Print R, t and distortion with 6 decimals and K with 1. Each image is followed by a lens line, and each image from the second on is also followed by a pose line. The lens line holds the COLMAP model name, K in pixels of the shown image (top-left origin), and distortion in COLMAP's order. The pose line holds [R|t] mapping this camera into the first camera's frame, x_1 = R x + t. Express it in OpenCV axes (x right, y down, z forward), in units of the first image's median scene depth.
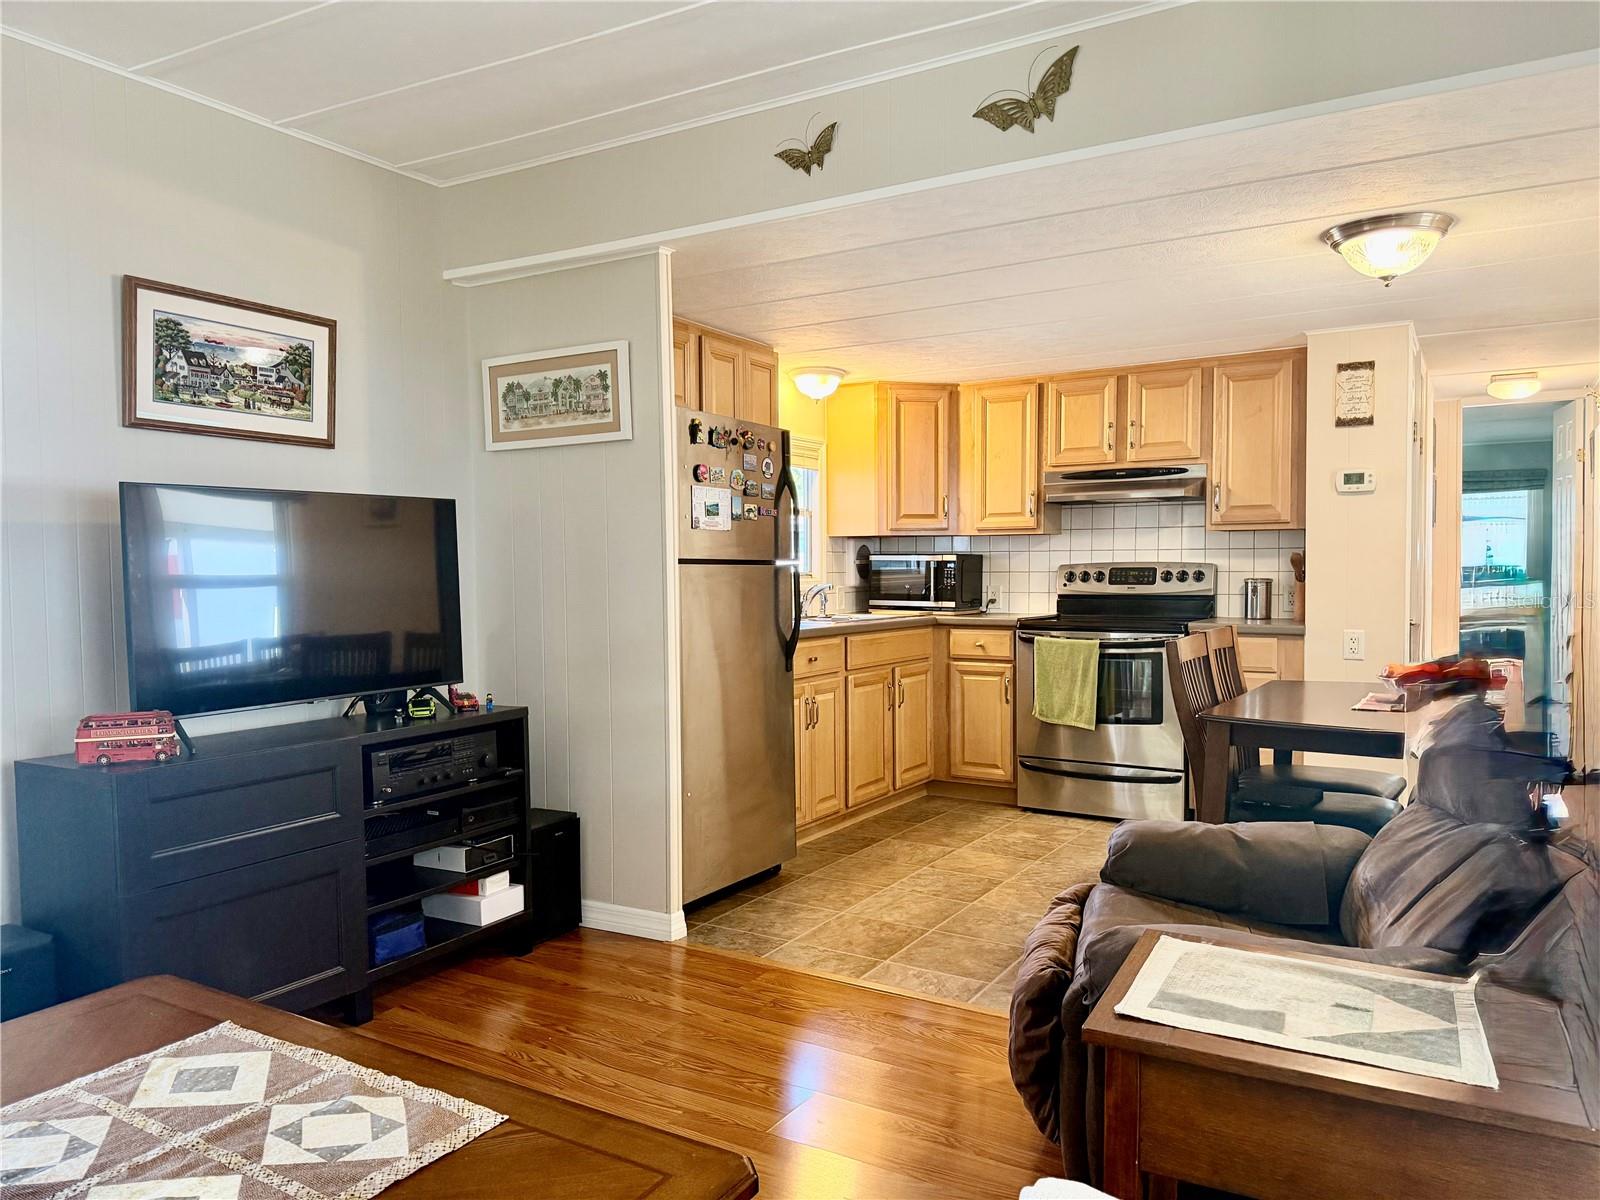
lens RADIAL K [[1137.6, 0, 784.8], [0, 1137.6, 614.9], [0, 0, 1]] dist [0.077861, -0.093535]
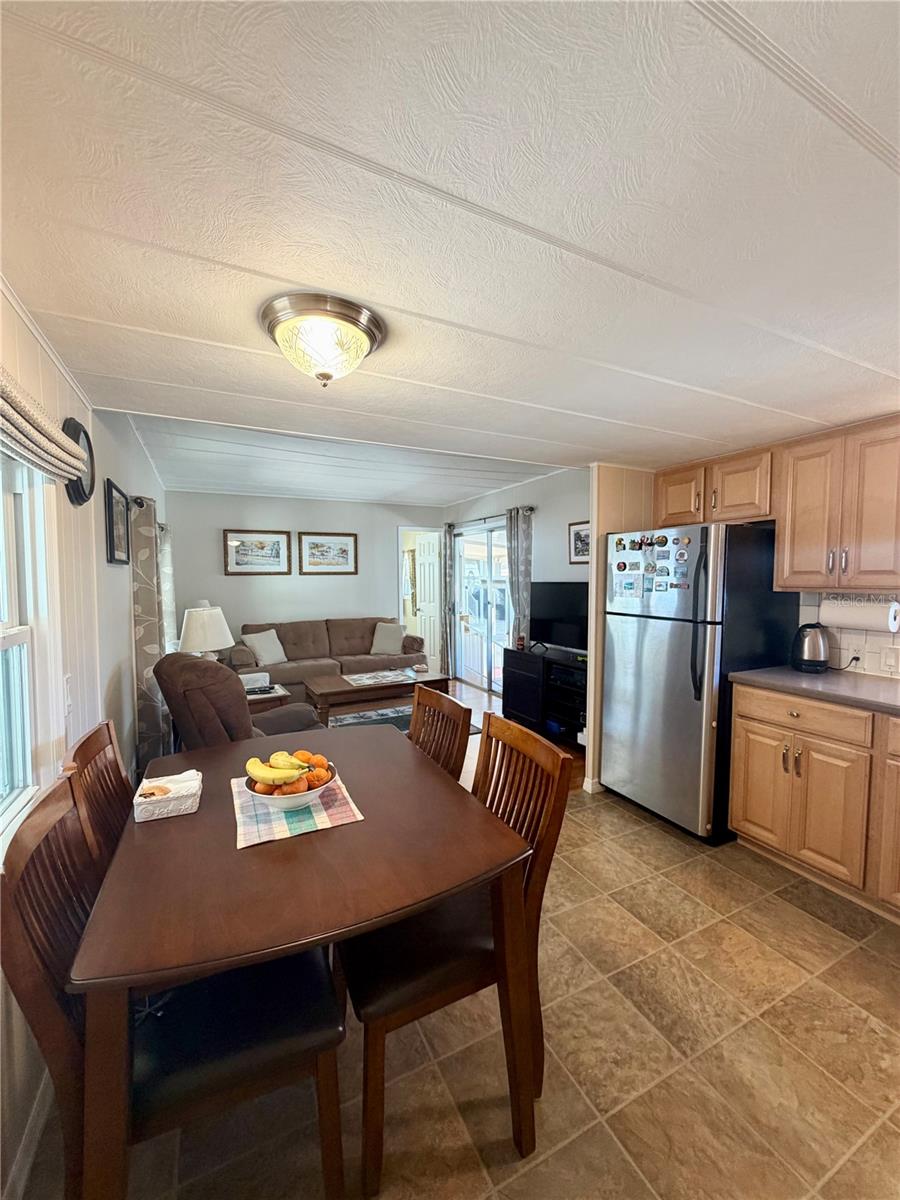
lens RADIAL K [[480.3, 0, 452.9], [0, 480.3, 602.3], [0, 0, 1]] dist [0.002537, 0.000409]
pose [[-0.520239, 0.050647, -0.852517, 0.547618], [-0.031864, 0.996394, 0.078639, -0.088660], [0.853426, 0.068076, -0.516749, 0.870839]]
